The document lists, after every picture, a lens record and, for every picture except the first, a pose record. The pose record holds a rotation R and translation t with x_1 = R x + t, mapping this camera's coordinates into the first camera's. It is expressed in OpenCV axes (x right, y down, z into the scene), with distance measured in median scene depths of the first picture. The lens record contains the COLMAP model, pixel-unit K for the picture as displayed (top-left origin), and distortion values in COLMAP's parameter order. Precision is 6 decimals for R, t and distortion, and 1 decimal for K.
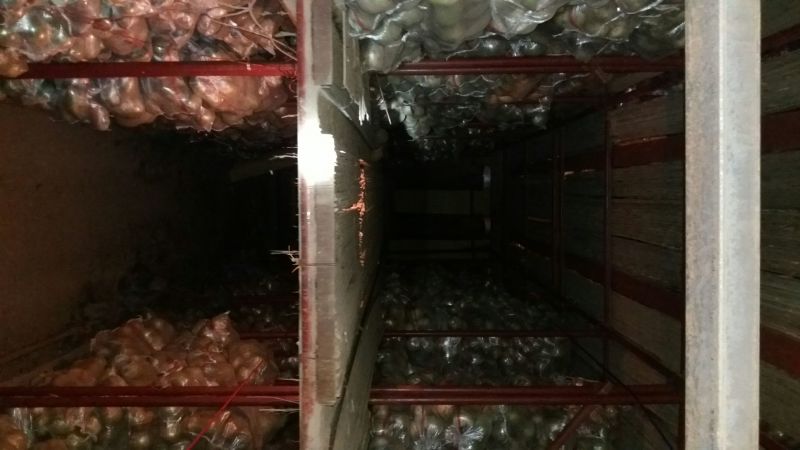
lens RADIAL K [[600.6, 0, 398.4], [0, 600.6, 189.8], [0, 0, 1]] dist [0.099796, -0.151156]
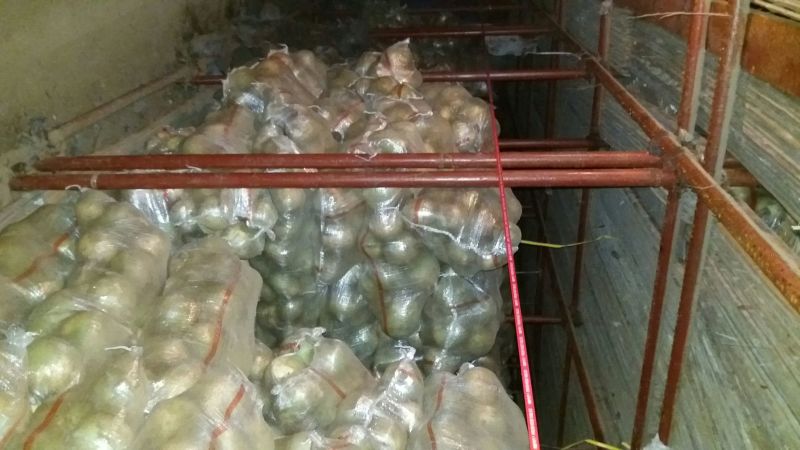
lens RADIAL K [[628.2, 0, 398.3], [0, 628.2, 209.8], [0, 0, 1]] dist [0.083903, -0.194832]
pose [[0.992826, 0.006269, -0.119404, -0.269470], [0.043631, 0.910769, 0.410605, 0.116070], [0.111324, -0.412869, 0.903961, 0.409134]]
